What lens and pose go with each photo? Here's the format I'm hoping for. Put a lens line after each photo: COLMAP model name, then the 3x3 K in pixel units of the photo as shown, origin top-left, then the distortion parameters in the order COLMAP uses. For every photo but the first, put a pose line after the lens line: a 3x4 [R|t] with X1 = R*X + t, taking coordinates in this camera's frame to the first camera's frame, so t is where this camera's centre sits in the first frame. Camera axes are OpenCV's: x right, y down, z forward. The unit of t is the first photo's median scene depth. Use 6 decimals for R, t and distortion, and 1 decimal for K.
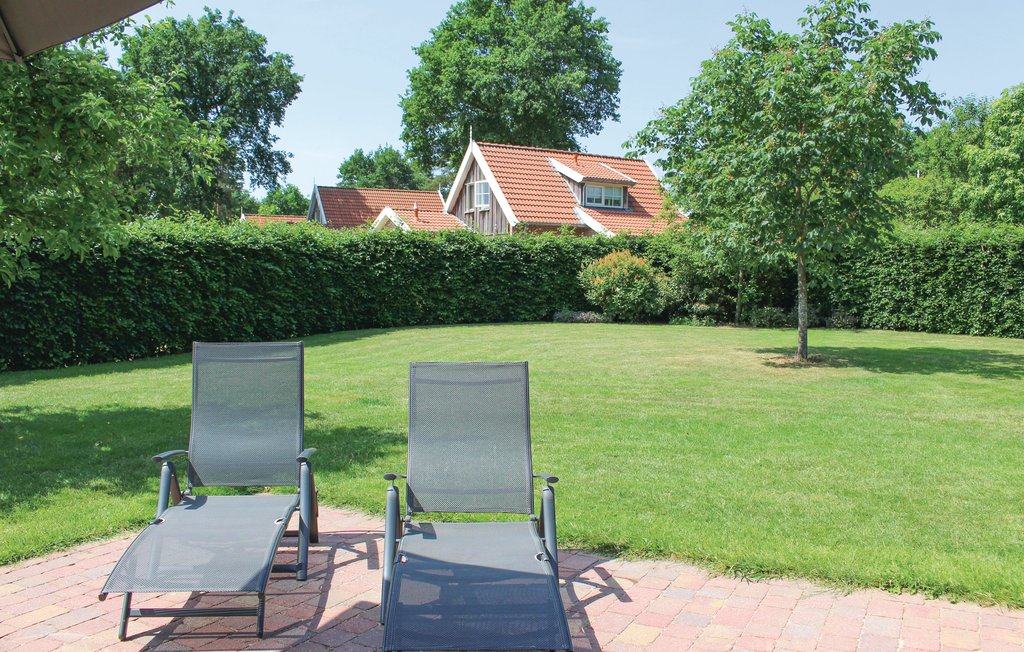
lens RADIAL K [[833.0, 0, 512.0], [0, 833.0, 326.0], [0, 0, 1]] dist [-0.004920, -0.003295]
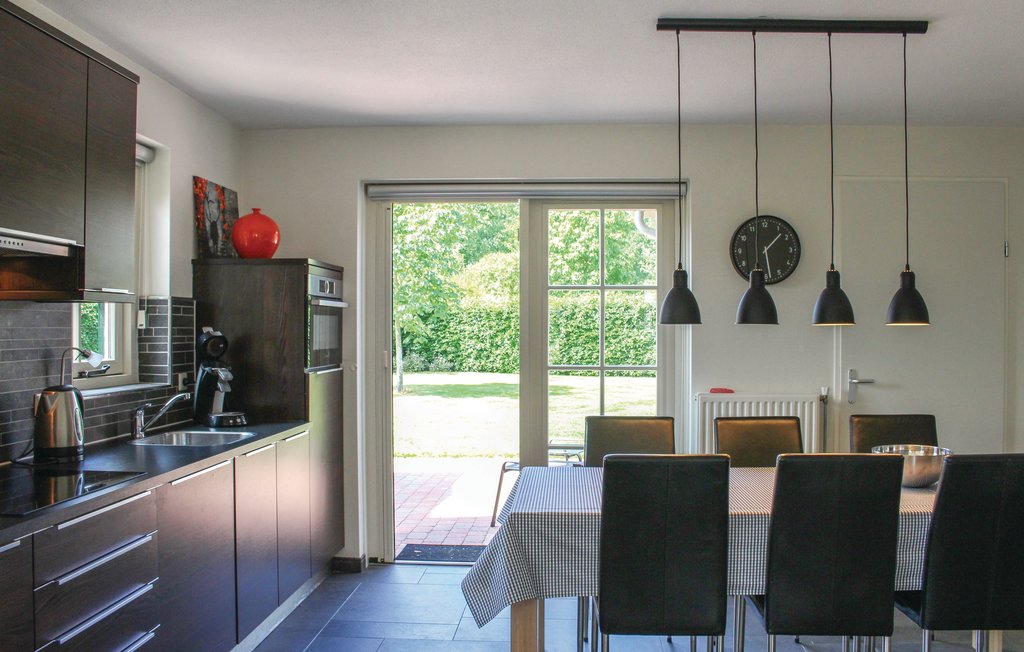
lens RADIAL K [[833.0, 0, 512.0], [0, 833.0, 326.0], [0, 0, 1]] dist [-0.004920, -0.003295]
pose [[0.915531, 0.000002, 0.402248, -0.039375], [0.023704, 0.998262, -0.053957, 0.005090], [-0.401549, 0.058934, 0.913939, -0.280335]]
